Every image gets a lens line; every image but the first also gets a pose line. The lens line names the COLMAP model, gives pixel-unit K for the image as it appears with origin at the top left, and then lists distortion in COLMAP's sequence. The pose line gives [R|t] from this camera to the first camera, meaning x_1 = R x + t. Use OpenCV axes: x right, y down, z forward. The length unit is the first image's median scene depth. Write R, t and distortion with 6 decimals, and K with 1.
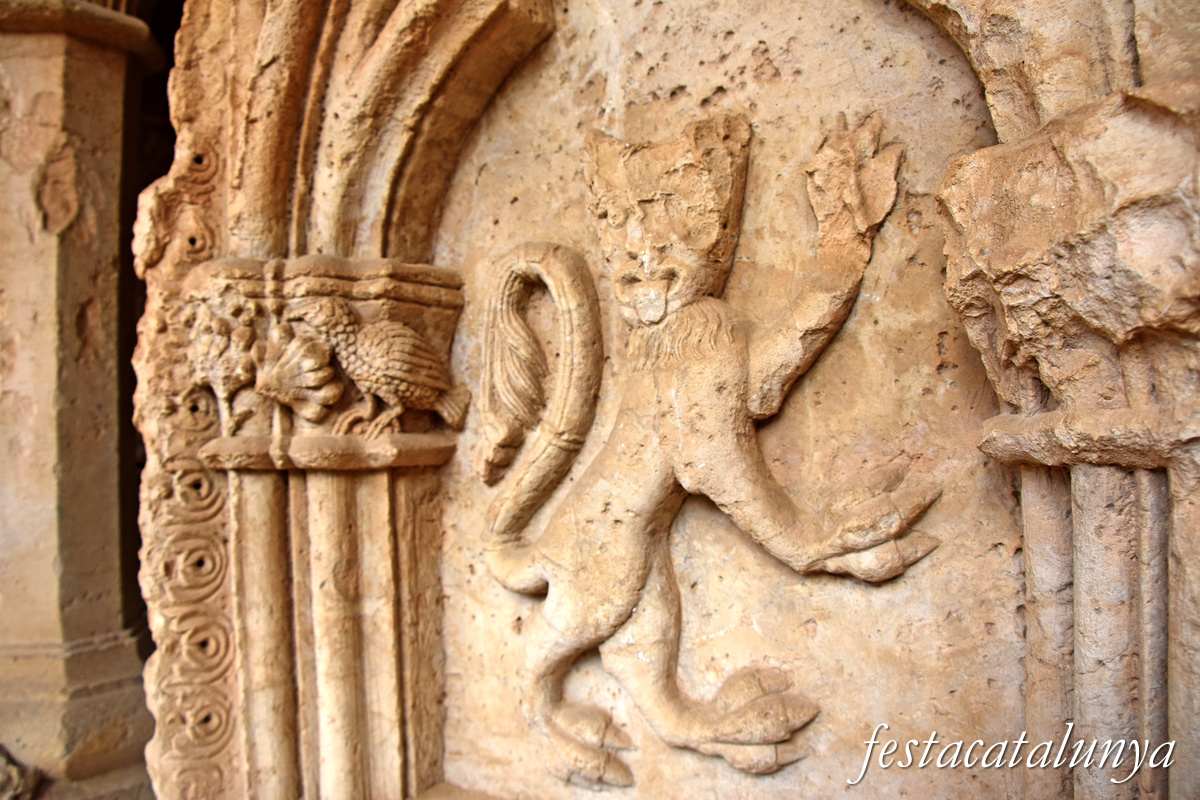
lens RADIAL K [[960.0, 0, 600.0], [0, 960.0, 400.0], [0, 0, 1]] dist [-0.181765, 0.111124]
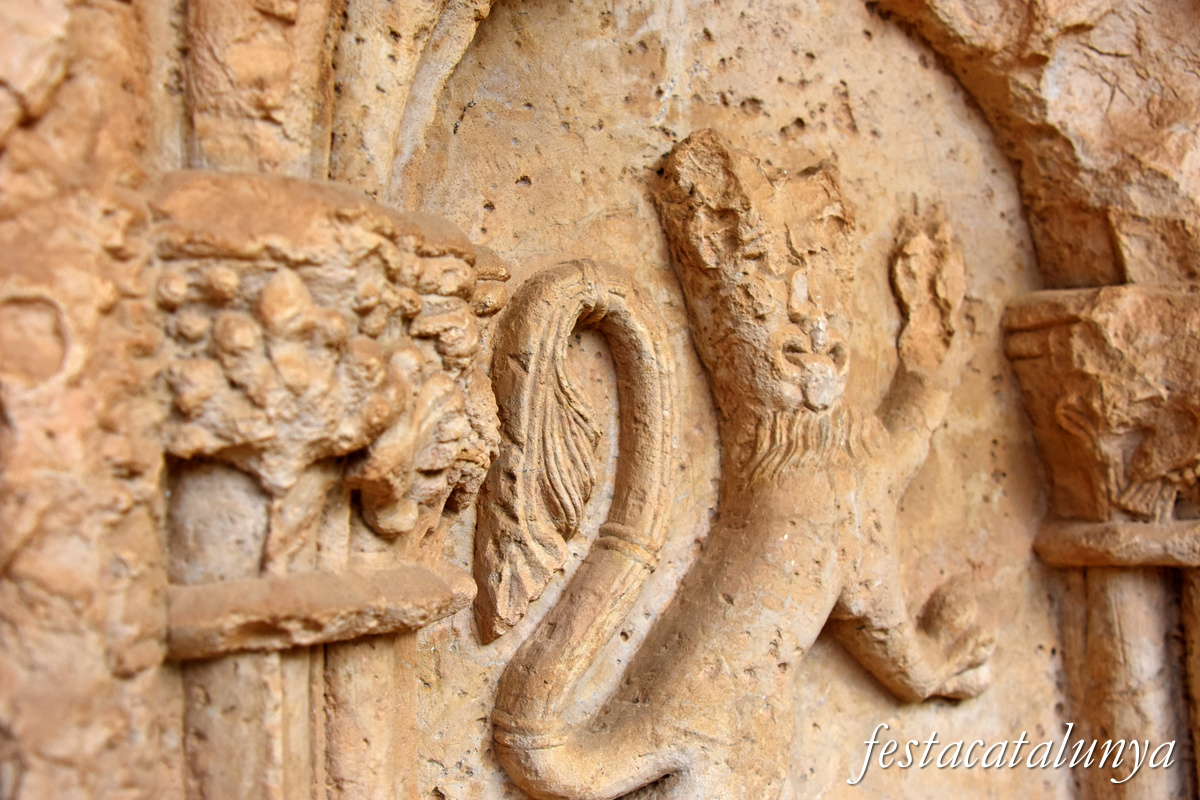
lens RADIAL K [[1536.8, 0, 600.0], [0, 1536.8, 400.0], [0, 0, 1]] dist [0.075084, 0.022716]
pose [[0.373891, 0.070527, 0.924787, -1.058826], [-0.012075, 0.997390, -0.071182, 0.006210], [-0.927394, 0.015447, 0.373767, 0.609846]]
